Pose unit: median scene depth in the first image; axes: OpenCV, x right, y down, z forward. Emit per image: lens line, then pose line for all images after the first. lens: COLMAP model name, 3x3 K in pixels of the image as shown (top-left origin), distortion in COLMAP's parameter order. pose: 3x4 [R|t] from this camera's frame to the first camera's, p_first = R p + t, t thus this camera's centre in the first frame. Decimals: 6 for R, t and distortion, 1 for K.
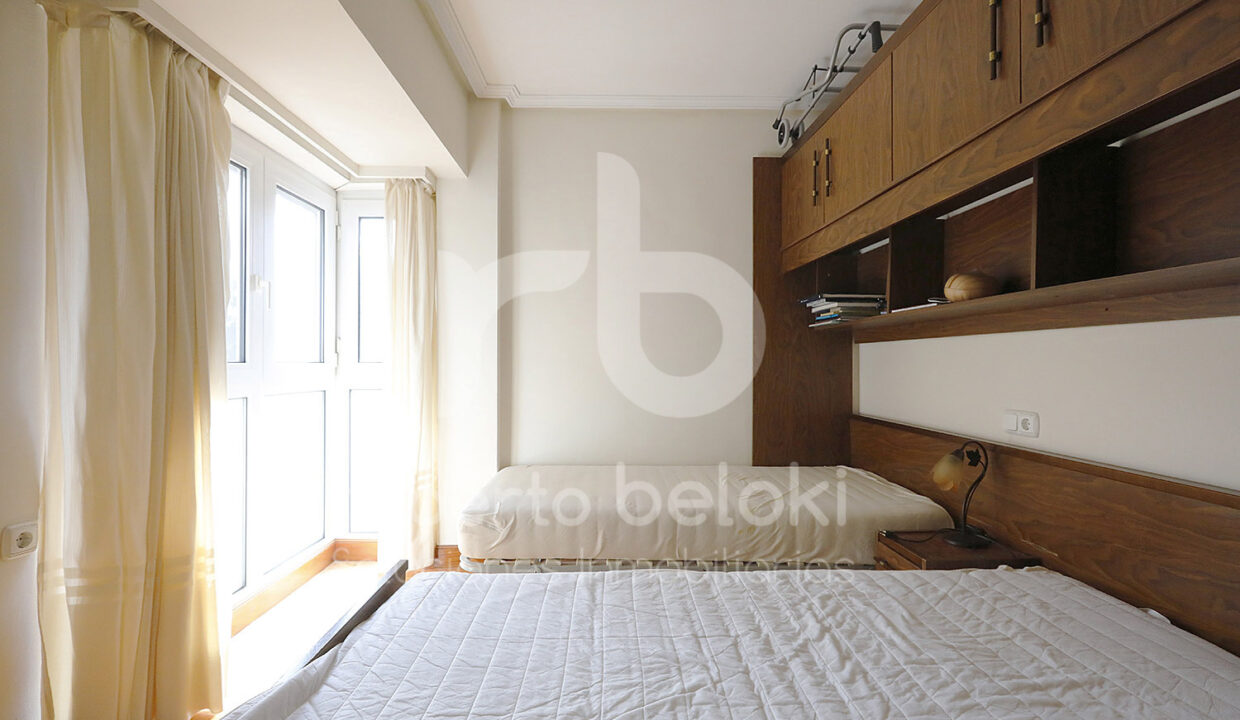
lens RADIAL K [[548.2, 0, 623.7], [0, 548.2, 355.2], [0, 0, 1]] dist [-0.001674, 0.001192]
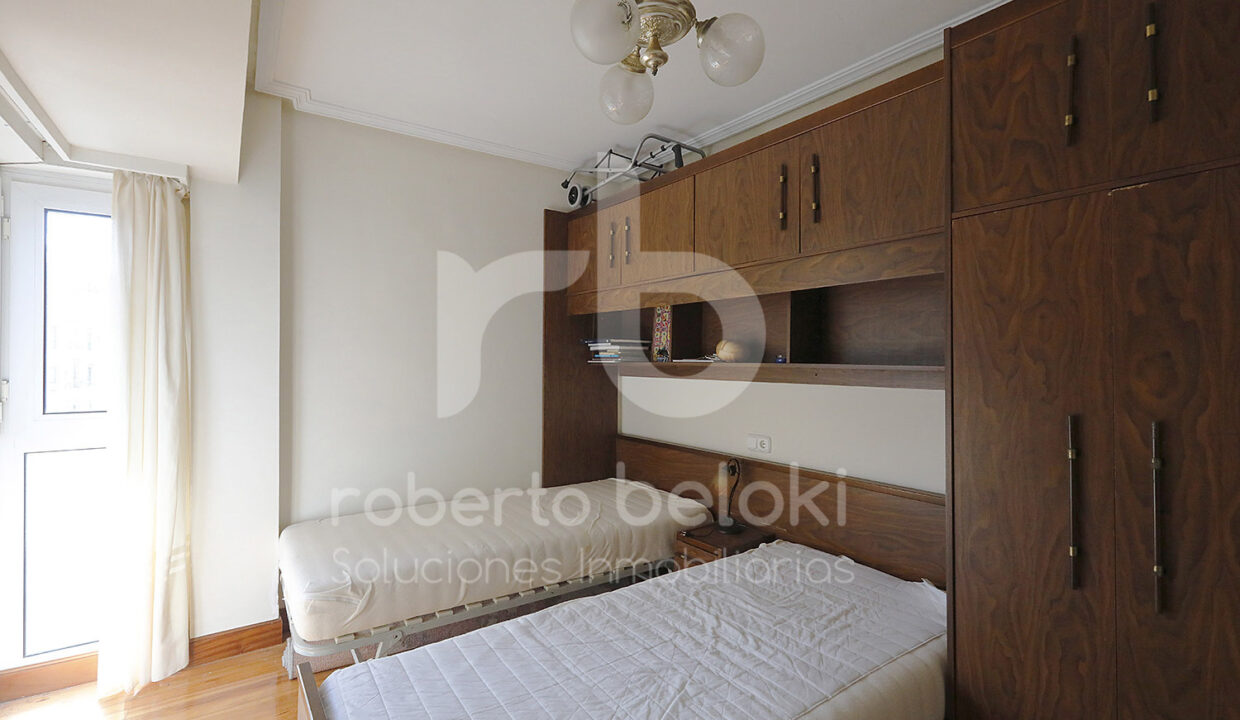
lens RADIAL K [[548.2, 0, 623.7], [0, 548.2, 355.2], [0, 0, 1]] dist [-0.001674, 0.001192]
pose [[0.826713, 0.006890, 0.562581, -0.413753], [-0.011471, 0.999924, 0.004610, -0.117598], [-0.562506, -0.010264, 0.826729, -0.016972]]
